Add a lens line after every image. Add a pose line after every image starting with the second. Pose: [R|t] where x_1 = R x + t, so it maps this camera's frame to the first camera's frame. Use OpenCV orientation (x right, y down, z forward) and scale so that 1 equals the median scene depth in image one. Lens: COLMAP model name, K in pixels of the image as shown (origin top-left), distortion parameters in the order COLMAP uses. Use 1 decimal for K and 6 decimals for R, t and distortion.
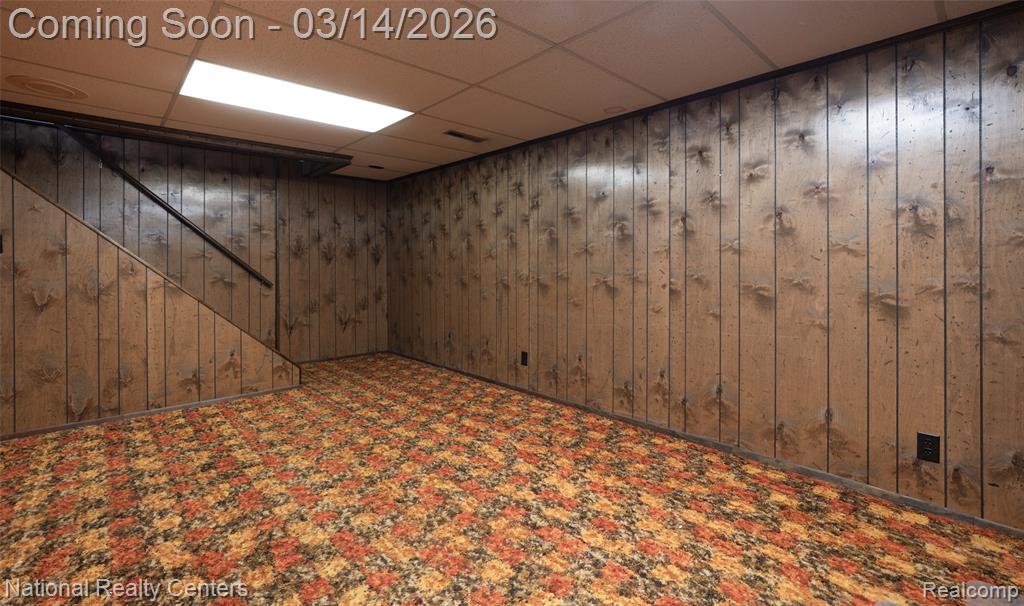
lens RADIAL K [[450.5, 0, 502.2], [0, 450.5, 266.9], [0, 0, 1]] dist [-0.001565, 0.000260]
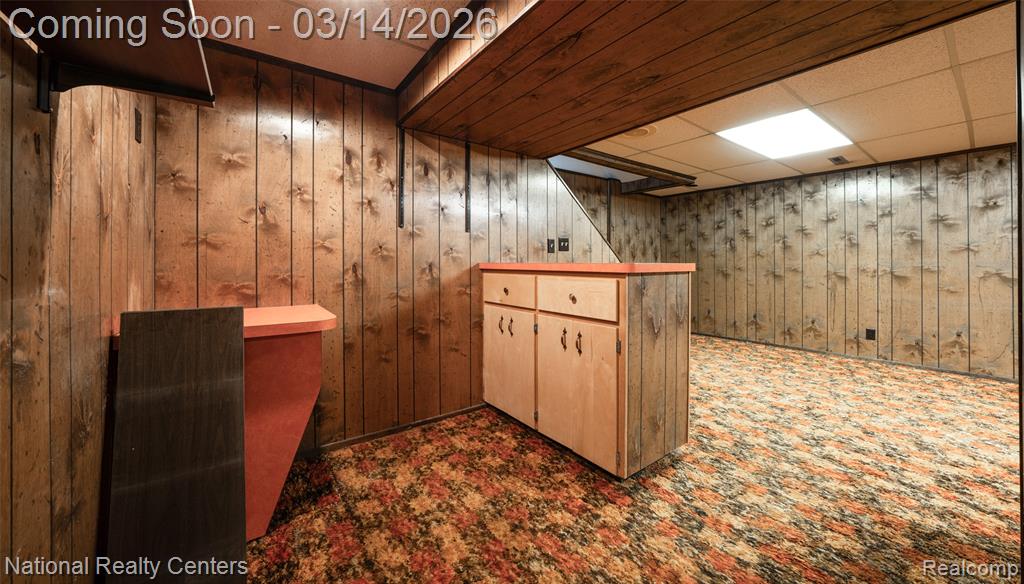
lens RADIAL K [[362.8, 0, 517.1], [0, 362.8, 261.9], [0, 0, 1]] dist [-0.001756, -0.000010]
pose [[0.996842, 0.001074, -0.079403, -1.256205], [-0.001694, 0.999969, -0.007736, 0.012164], [0.079393, 0.007846, 0.996813, -0.143471]]
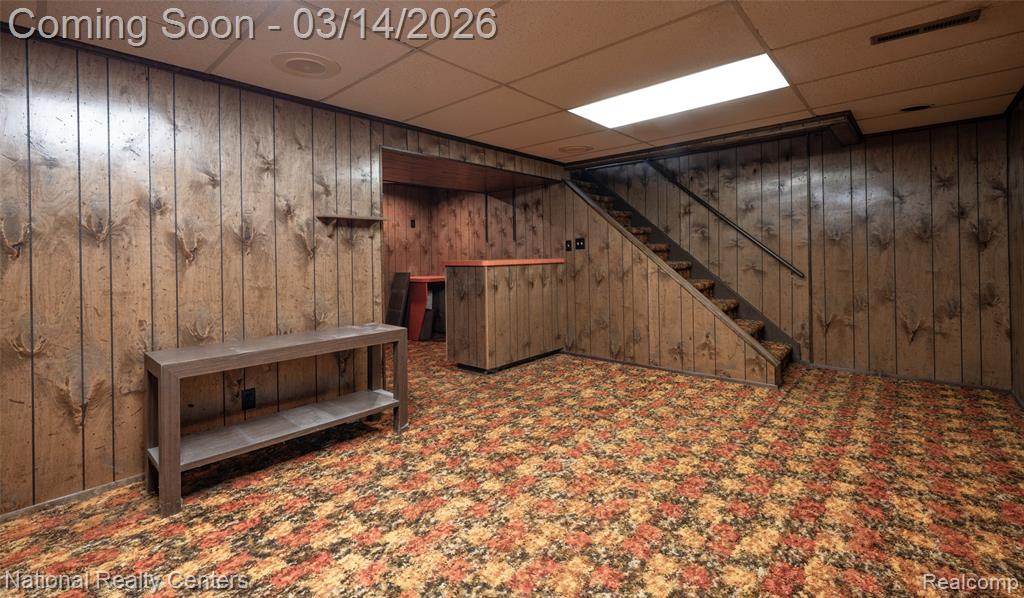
lens RADIAL K [[443.7, 0, 510.8], [0, 443.7, 255.8], [0, 0, 1]] dist [-0.000424, 0.000077]
pose [[0.112869, -0.001084, -0.993609, 0.574123], [0.008760, 0.999962, -0.000096, -0.006762], [0.993571, -0.008693, 0.112875, 0.562174]]
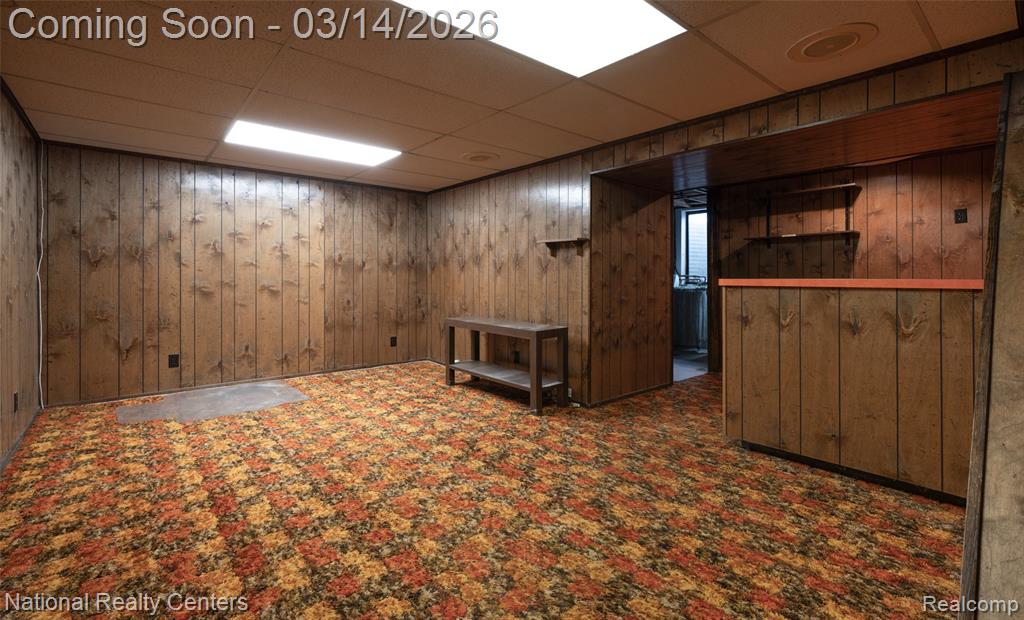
lens RADIAL K [[452.3, 0, 508.5], [0, 452.3, 275.7], [0, 0, 1]] dist [-0.000887, -0.000017]
pose [[-0.999679, -0.001174, 0.025313, -0.466310], [-0.001068, 0.999991, 0.004196, -0.001687], [-0.025317, 0.004167, -0.999671, 1.747659]]
